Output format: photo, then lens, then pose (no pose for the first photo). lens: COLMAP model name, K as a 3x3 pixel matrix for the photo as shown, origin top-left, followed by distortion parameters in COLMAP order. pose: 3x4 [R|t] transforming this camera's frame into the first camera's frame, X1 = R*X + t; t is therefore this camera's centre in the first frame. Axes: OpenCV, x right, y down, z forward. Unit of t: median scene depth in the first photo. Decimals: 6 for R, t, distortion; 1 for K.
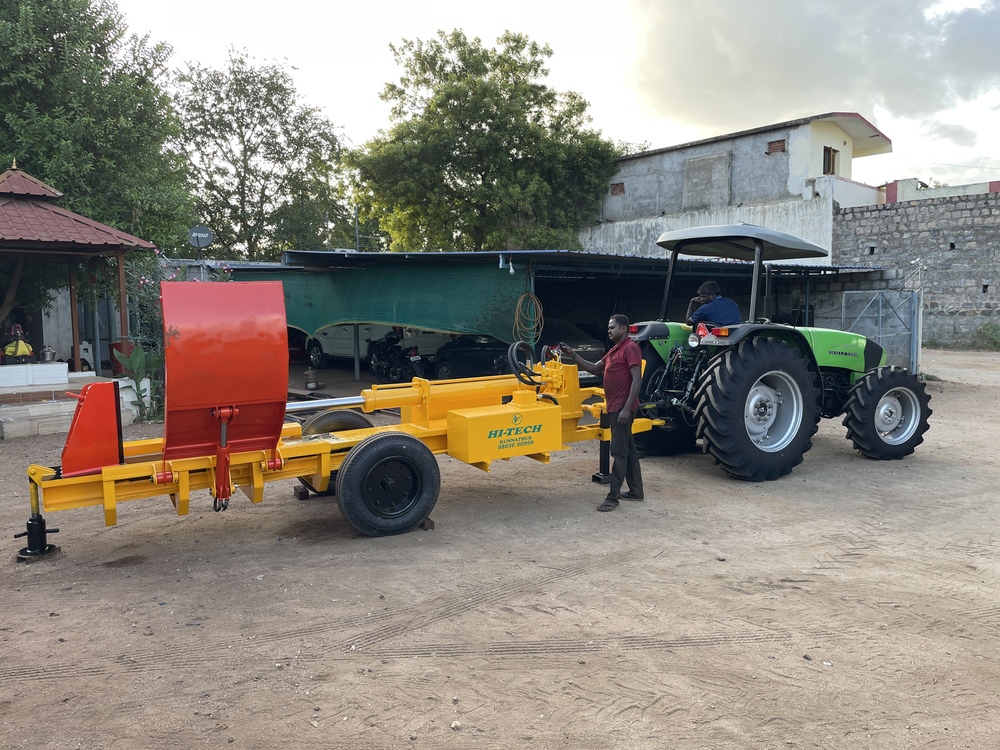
lens RADIAL K [[760.2, 0, 498.7], [0, 760.2, 373.6], [0, 0, 1]] dist [-0.005868, -0.000774]
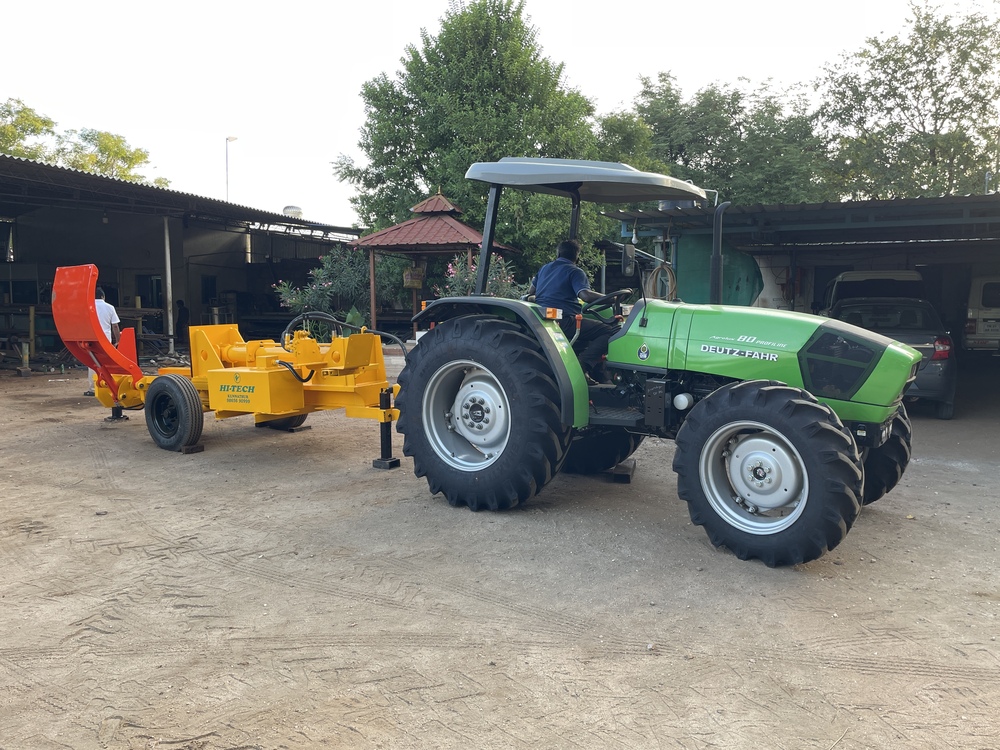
lens RADIAL K [[760.2, 0, 499.0], [0, 760.2, 374.6], [0, 0, 1]] dist [-0.005868, -0.000774]
pose [[0.477940, 0.087163, -0.874057, 1.348383], [-0.081618, 0.995166, 0.054611, -0.043063], [0.874592, 0.045238, 0.482744, 0.901523]]
